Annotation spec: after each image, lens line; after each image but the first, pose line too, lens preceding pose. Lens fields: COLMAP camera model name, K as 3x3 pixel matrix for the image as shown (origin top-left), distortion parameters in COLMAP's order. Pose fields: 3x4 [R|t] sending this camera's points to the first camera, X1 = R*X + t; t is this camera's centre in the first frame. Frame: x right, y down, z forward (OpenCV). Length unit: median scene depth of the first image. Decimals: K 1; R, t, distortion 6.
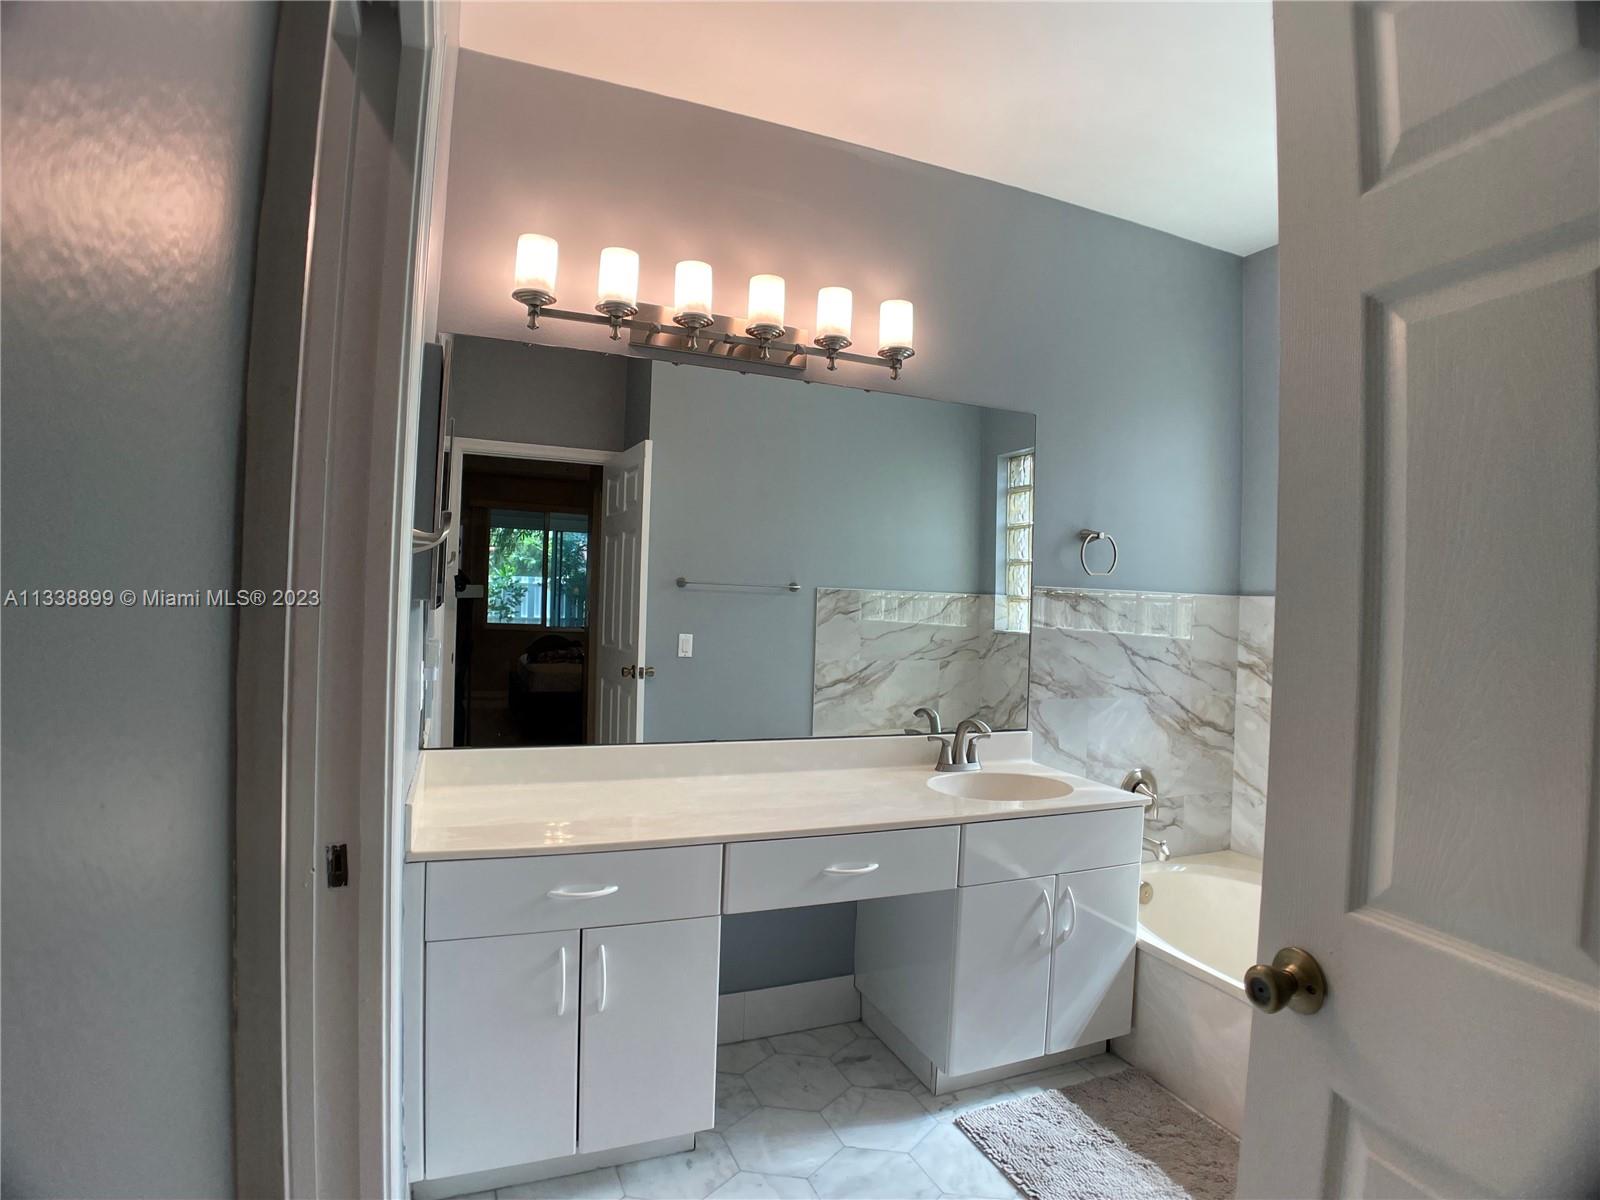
lens RADIAL K [[841.4, 0, 804.6], [0, 841.4, 599.5], [0, 0, 1]] dist [-0.065957, -0.001198]
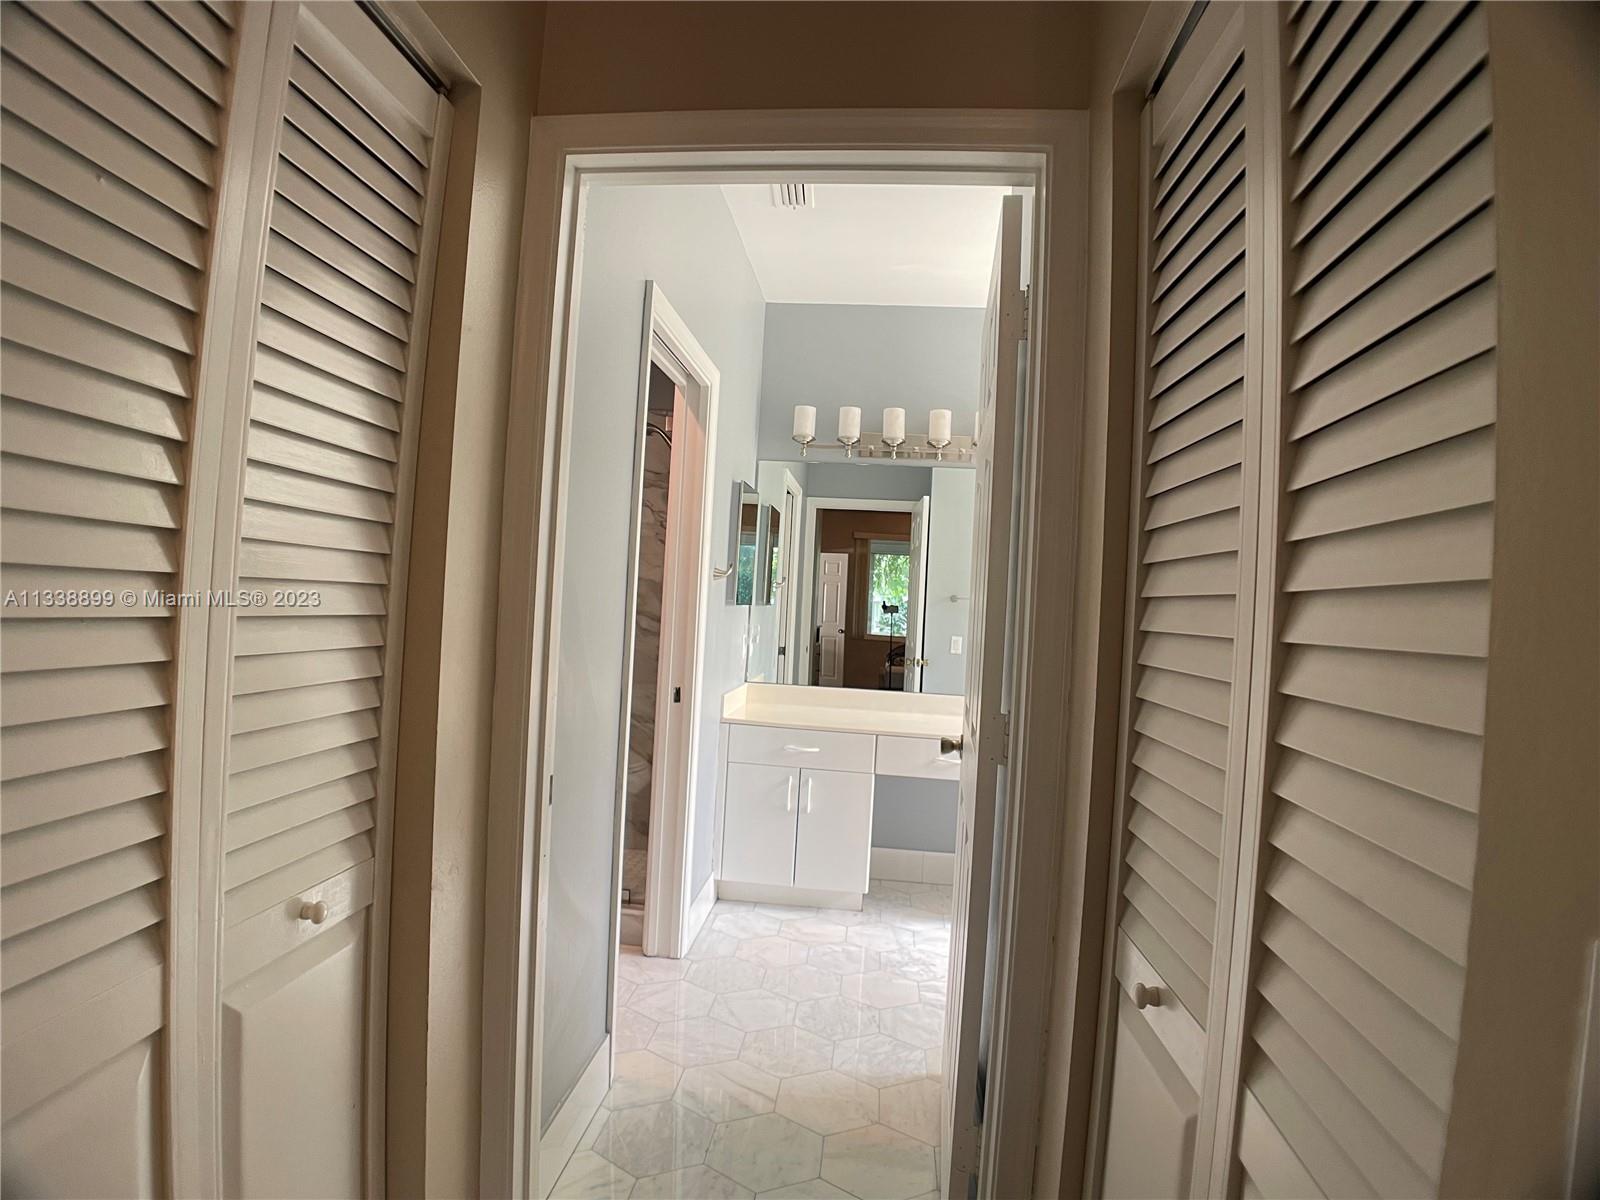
lens RADIAL K [[841.4, 0, 795.9], [0, 841.4, 600.9], [0, 0, 1]] dist [-0.065957, -0.001198]
pose [[0.881632, 0.009008, -0.471851, 0.358464], [-0.021338, 0.999556, -0.020788, 0.023334], [0.471454, 0.028396, 0.881433, -0.419770]]
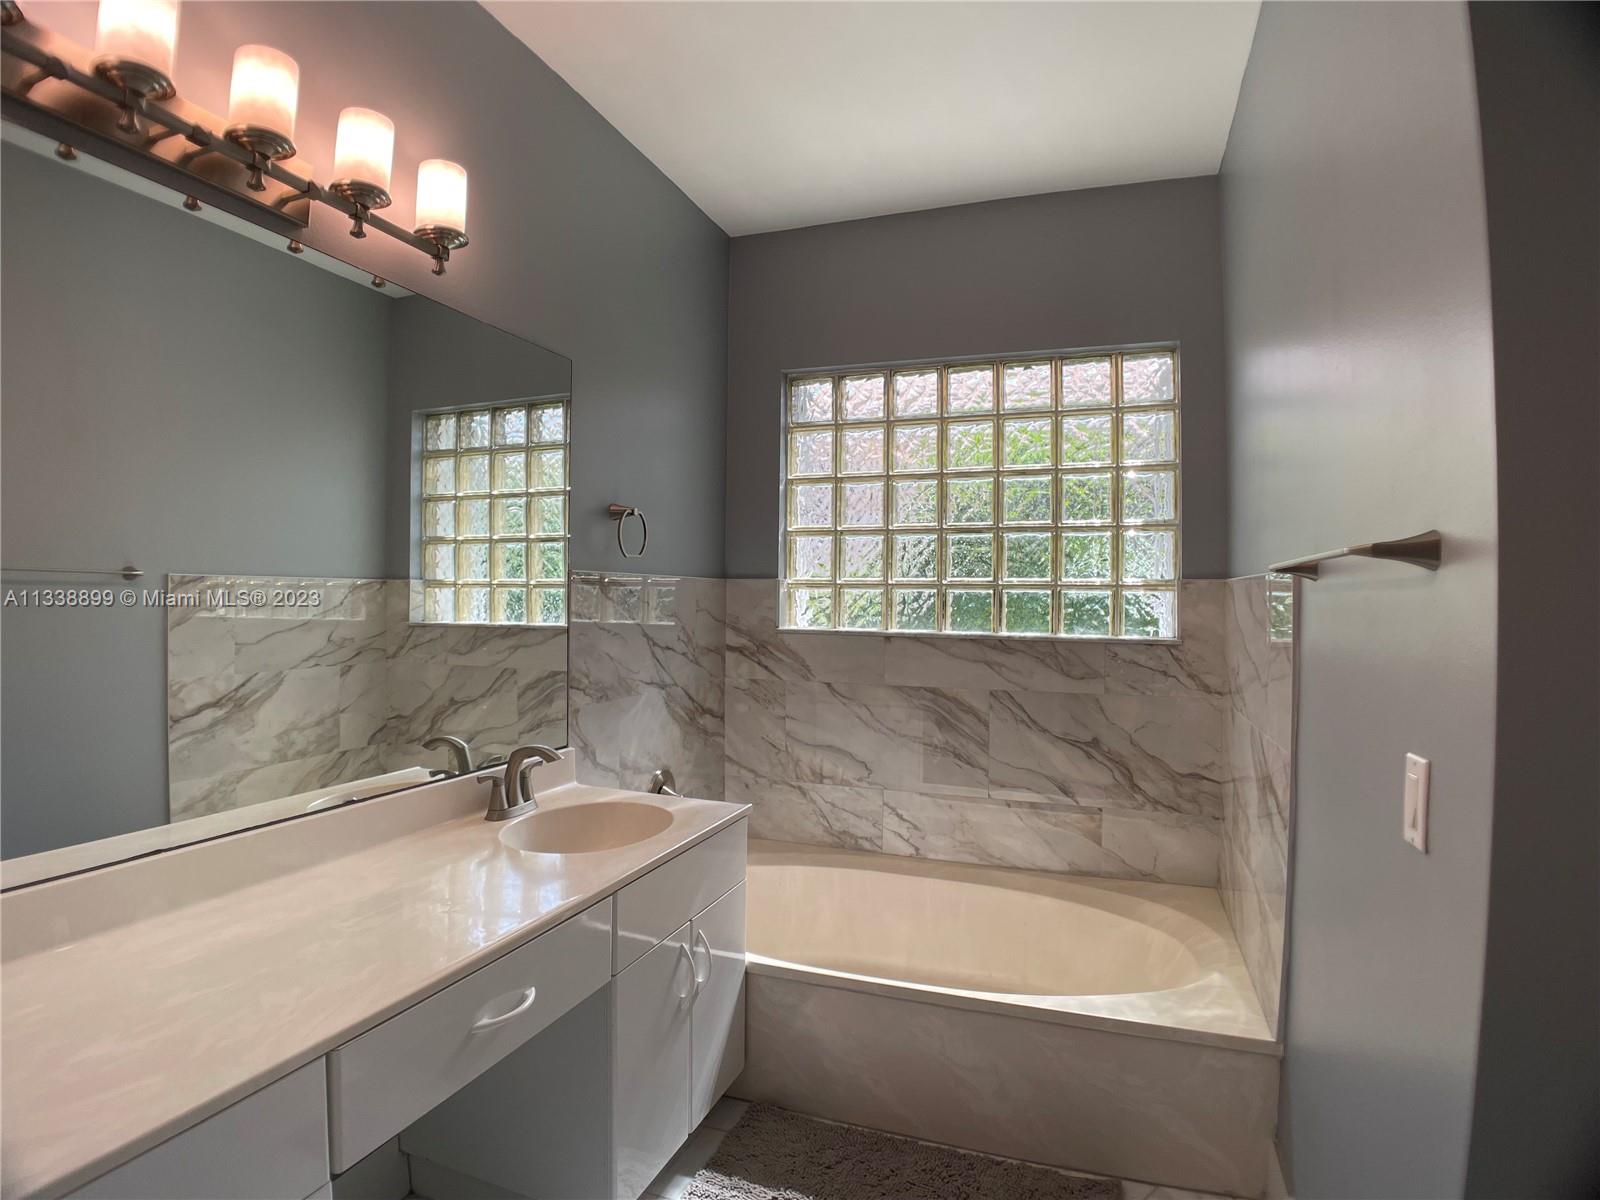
lens RADIAL K [[841.4, 0, 801.4], [0, 841.4, 596.2], [0, 0, 1]] dist [-0.065957, -0.001198]
pose [[0.686119, -0.026447, 0.727009, -0.149030], [0.012448, 0.999619, 0.024616, -0.007208], [-0.727383, -0.007840, 0.686187, 0.245310]]
